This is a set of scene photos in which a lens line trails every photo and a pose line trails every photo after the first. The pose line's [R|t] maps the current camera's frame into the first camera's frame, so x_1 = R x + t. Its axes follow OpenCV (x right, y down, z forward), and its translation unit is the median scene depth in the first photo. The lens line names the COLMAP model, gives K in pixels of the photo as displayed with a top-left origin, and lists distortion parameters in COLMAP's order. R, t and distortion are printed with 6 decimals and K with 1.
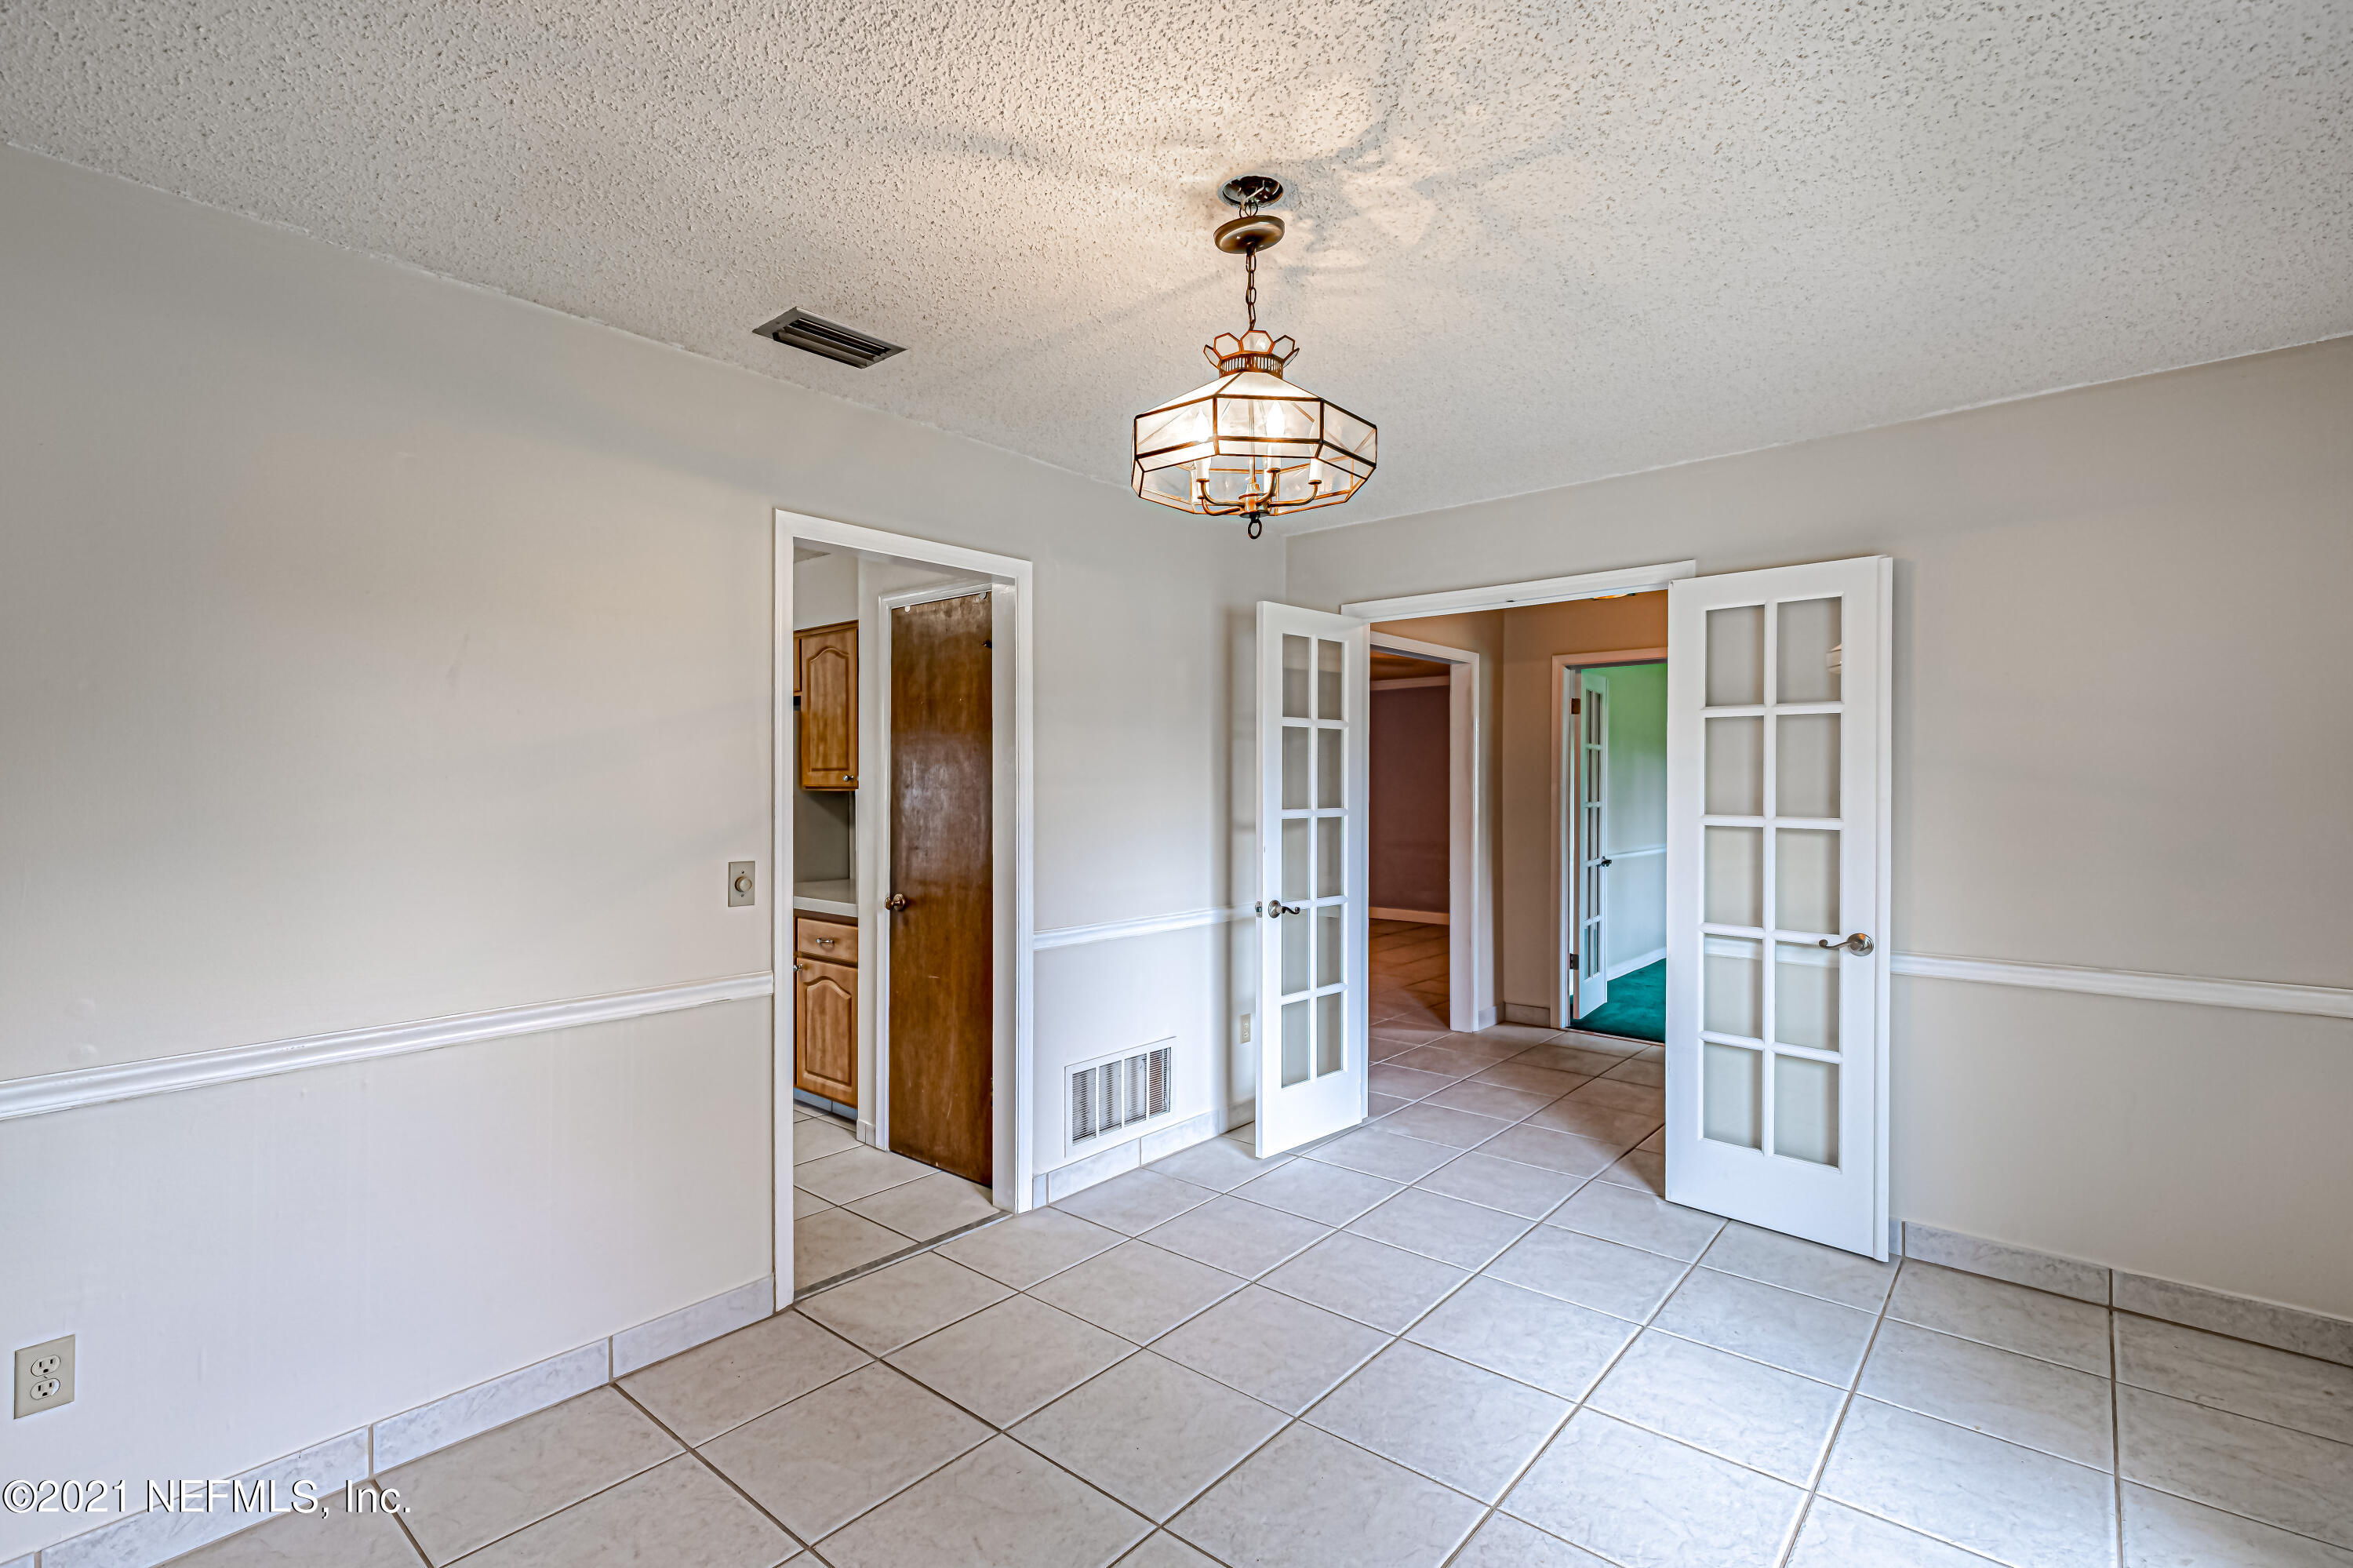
lens RADIAL K [[1077.0, 0, 1181.7], [0, 1077.0, 788.1], [0, 0, 1]] dist [0.005605, -0.000161]
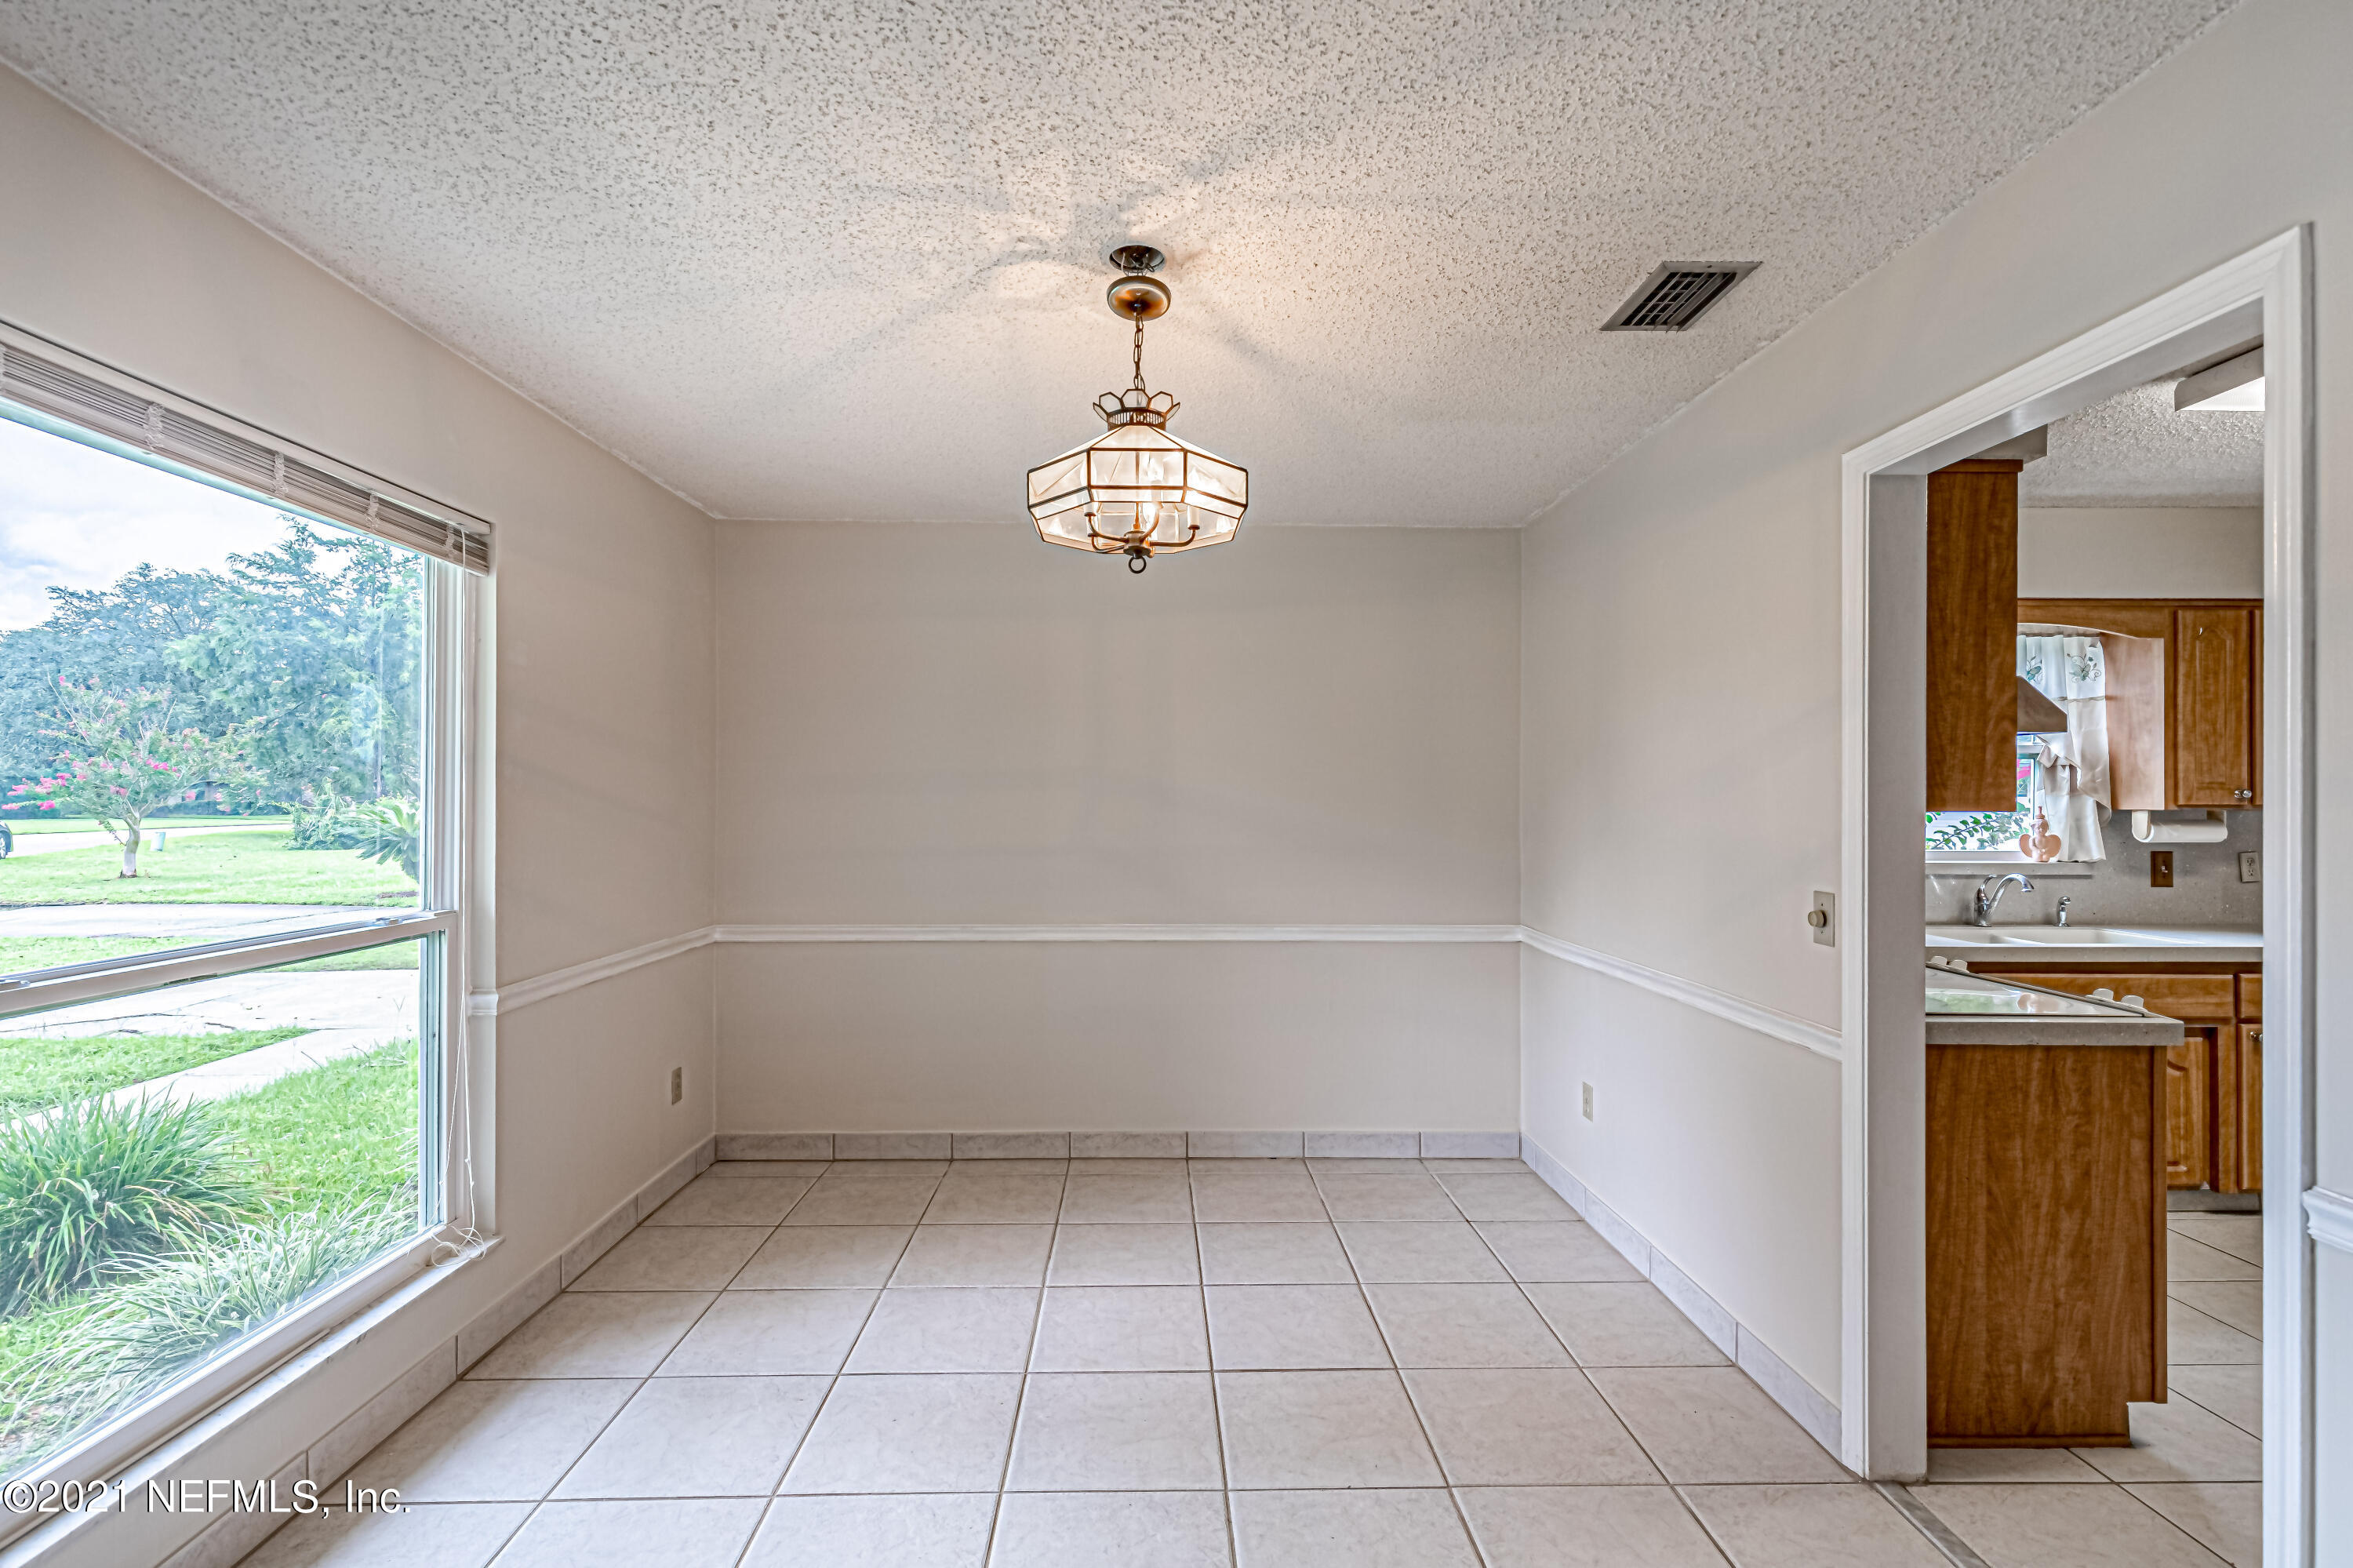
lens RADIAL K [[1077.0, 0, 1181.7], [0, 1077.0, 788.1], [0, 0, 1]] dist [0.005605, -0.000161]
pose [[-0.741117, -0.005196, -0.671355, 0.763398], [-0.004860, 0.999985, -0.002374, -0.013108], [0.671358, 0.001503, -0.741132, 1.838613]]
